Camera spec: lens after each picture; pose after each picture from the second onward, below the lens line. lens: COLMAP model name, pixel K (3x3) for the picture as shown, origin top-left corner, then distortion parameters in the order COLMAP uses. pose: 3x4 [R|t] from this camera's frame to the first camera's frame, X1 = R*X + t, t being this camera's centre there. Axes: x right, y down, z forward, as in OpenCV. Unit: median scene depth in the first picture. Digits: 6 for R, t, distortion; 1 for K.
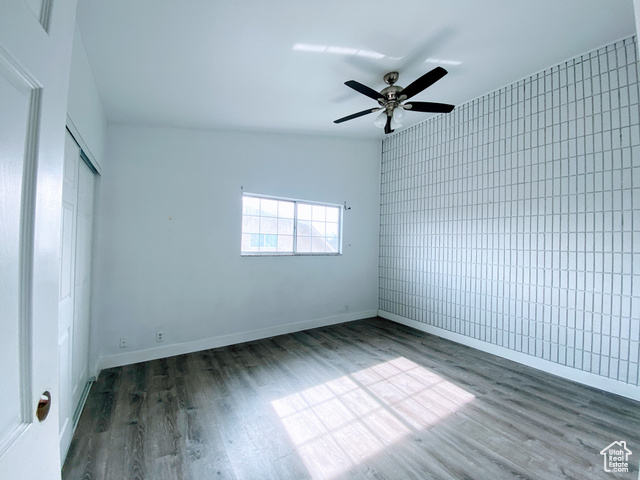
lens RADIAL K [[258.3, 0, 323.0], [0, 258.3, 238.2], [0, 0, 1]] dist [0.000384, -0.011156]
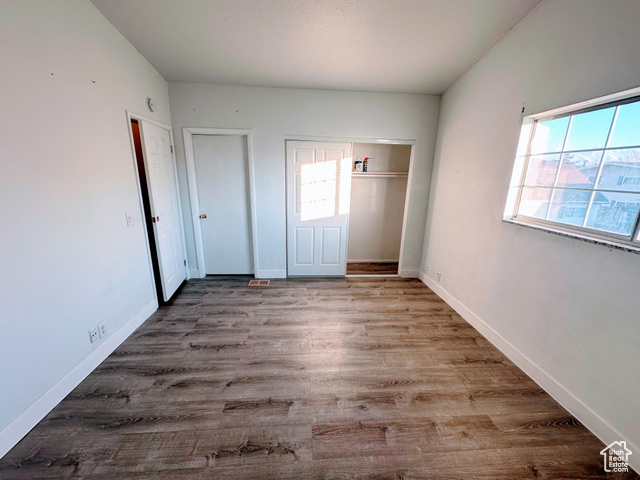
lens RADIAL K [[253.7, 0, 318.4], [0, 253.7, 242.5], [0, 0, 1]] dist [-0.012476, 0.002546]
pose [[-0.498328, 0.204643, -0.842490, 0.626214], [-0.008655, 0.970521, 0.240862, -0.039296], [0.866945, 0.127320, -0.481867, 1.153258]]
